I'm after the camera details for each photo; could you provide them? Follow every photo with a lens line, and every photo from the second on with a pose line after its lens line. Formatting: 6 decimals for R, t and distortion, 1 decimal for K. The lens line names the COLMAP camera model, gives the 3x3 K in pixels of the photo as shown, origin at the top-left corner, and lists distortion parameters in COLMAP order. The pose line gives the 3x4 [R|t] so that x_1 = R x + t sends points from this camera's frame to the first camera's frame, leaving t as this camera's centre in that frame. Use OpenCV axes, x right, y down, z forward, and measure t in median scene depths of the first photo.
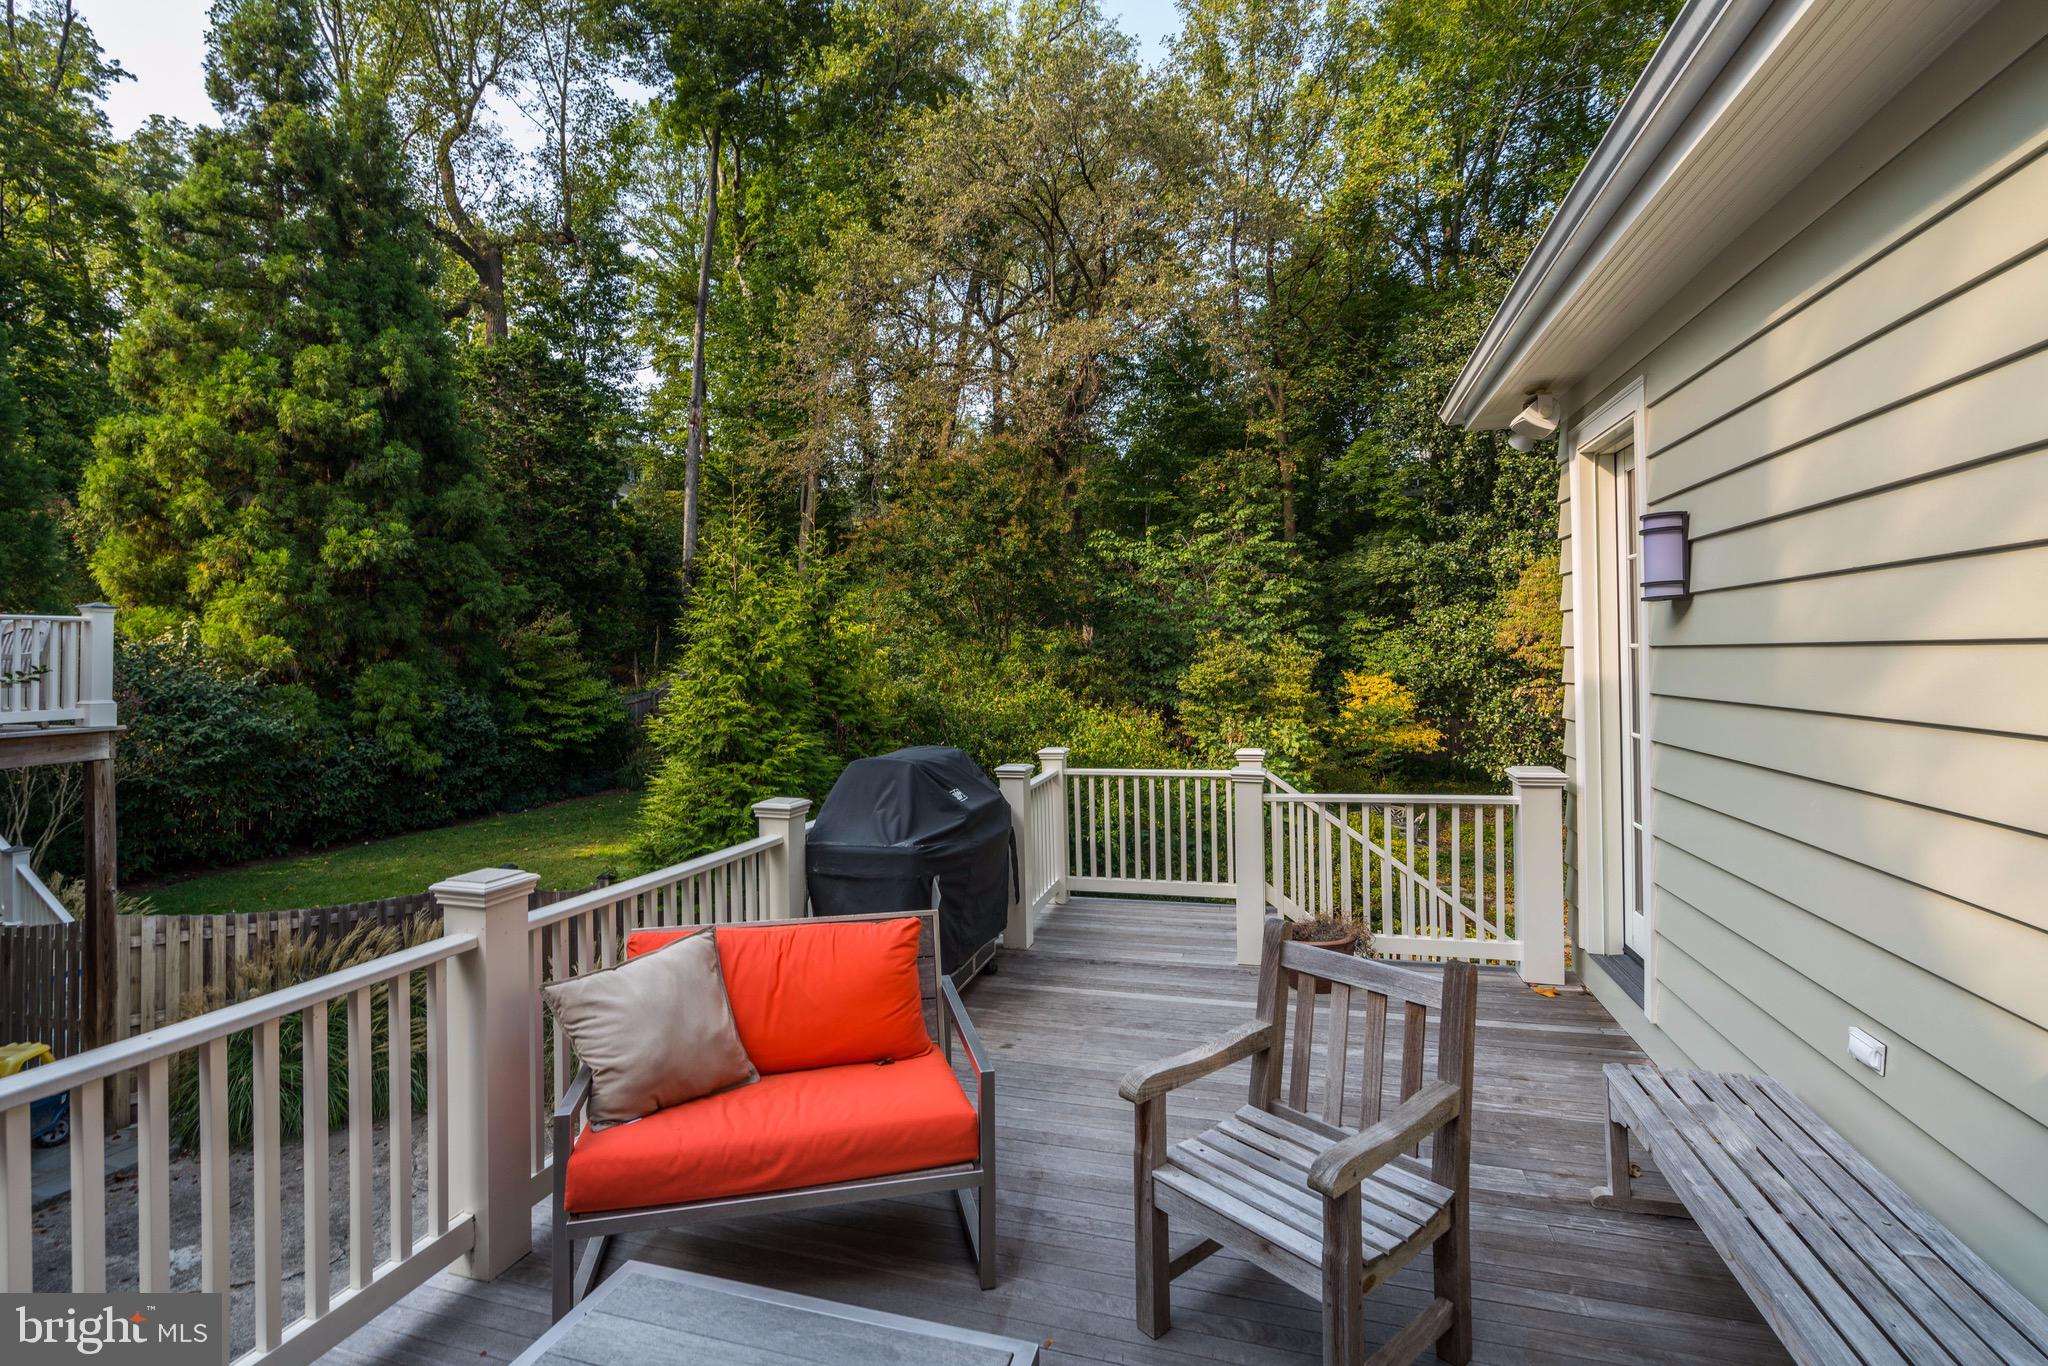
lens RADIAL K [[929.6, 0, 1023.8], [0, 929.6, 660.8], [0, 0, 1]] dist [0.013159, 0.003695]
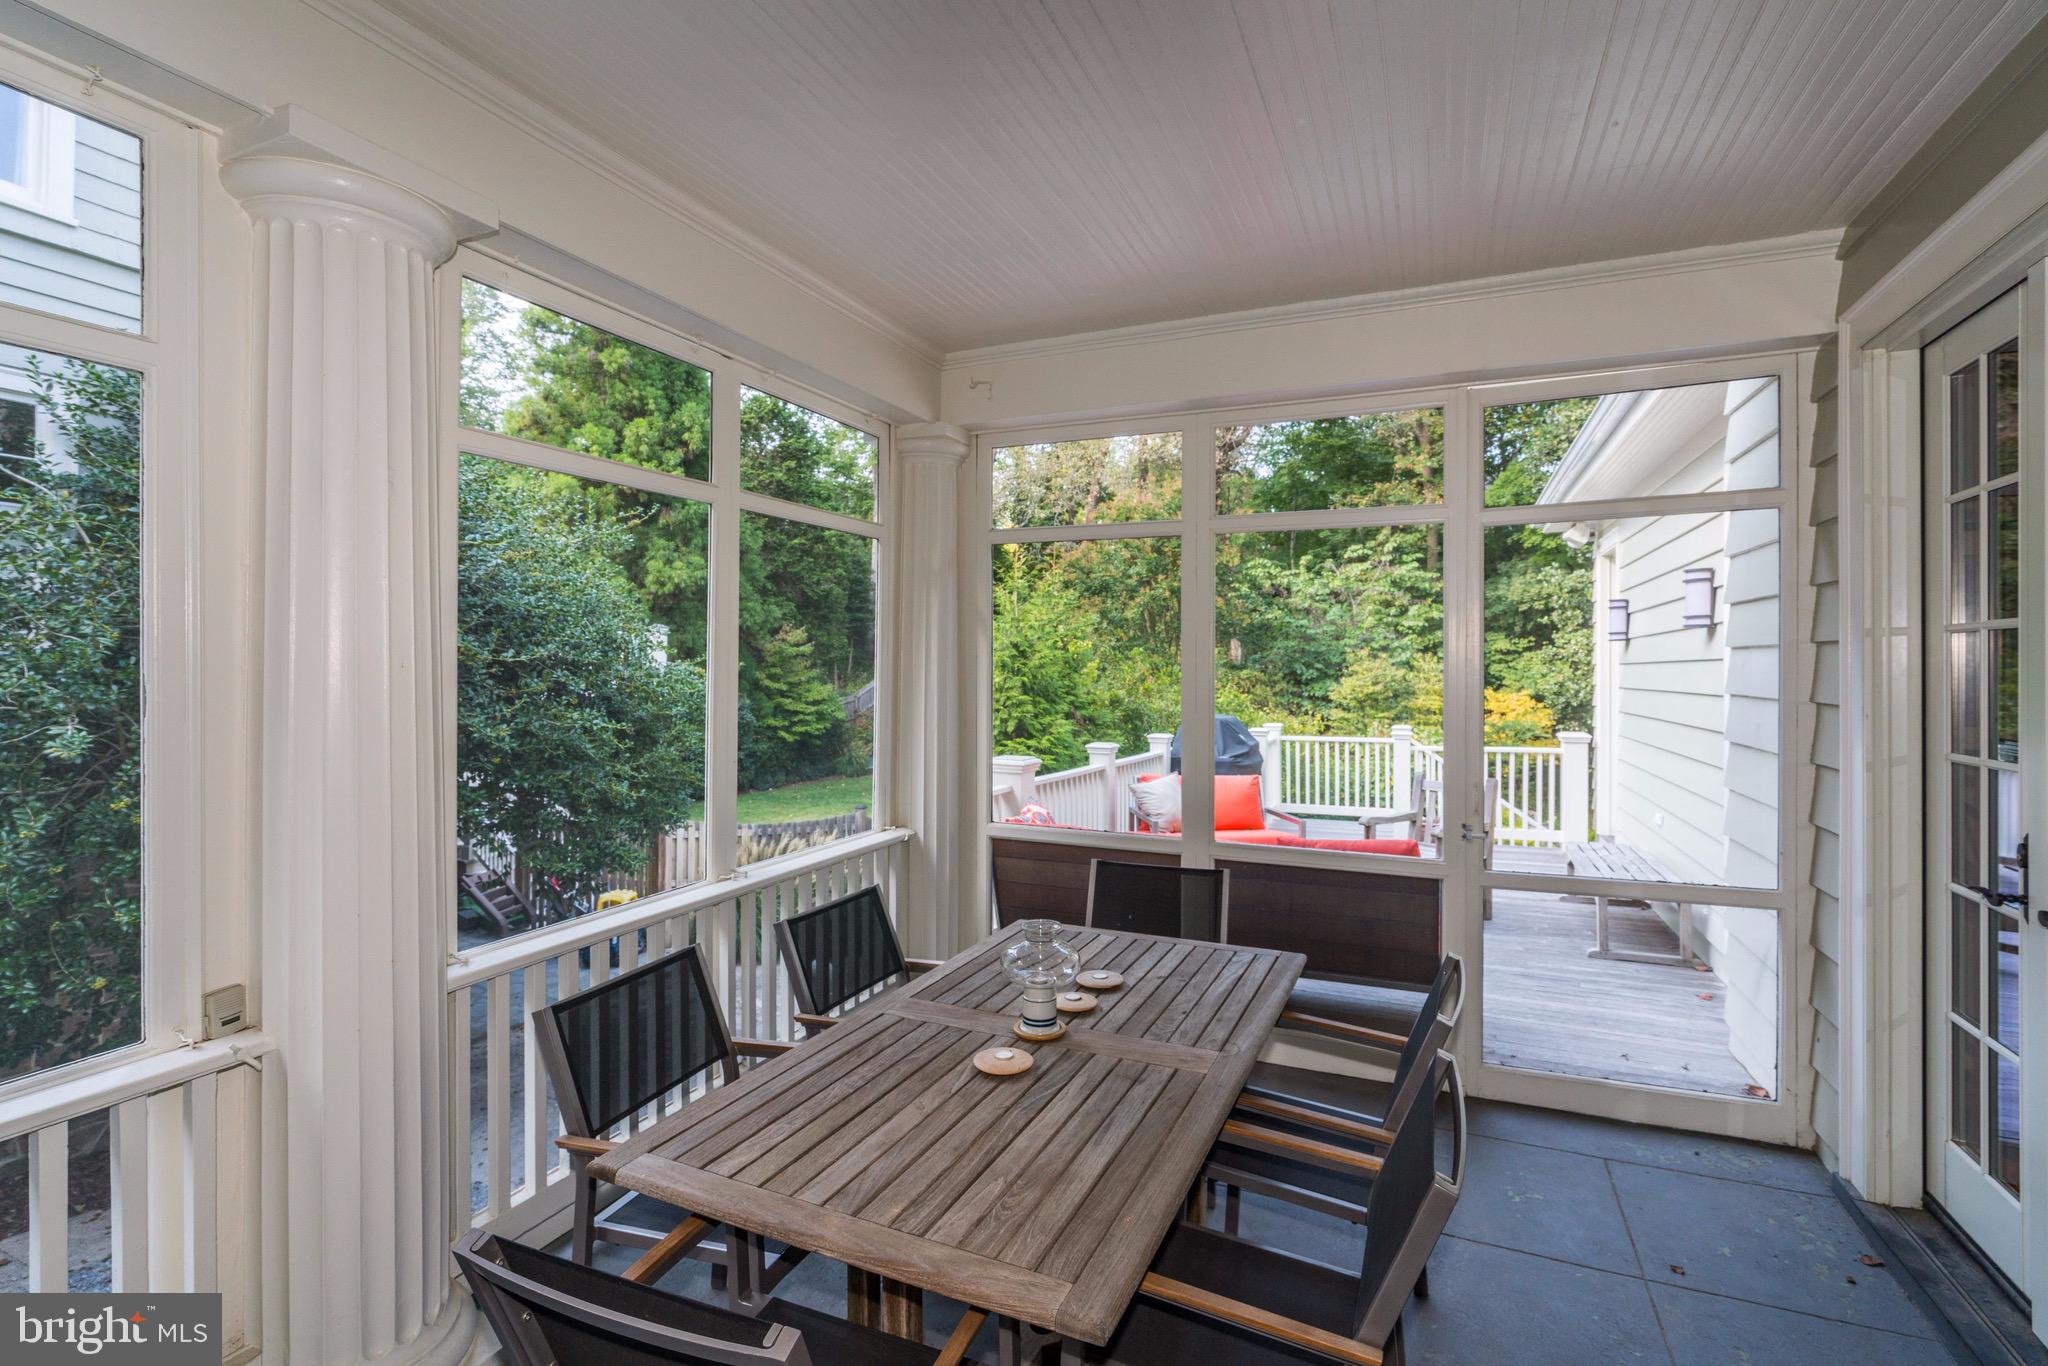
lens RADIAL K [[929.6, 0, 1019.7], [0, 929.6, 691.5], [0, 0, 1]] dist [0.013159, 0.003695]
pose [[0.990372, 0.019436, -0.137058, -0.051973], [-0.017041, 0.999681, 0.018628, 0.004664], [0.137376, -0.016113, 0.990388, -0.186604]]
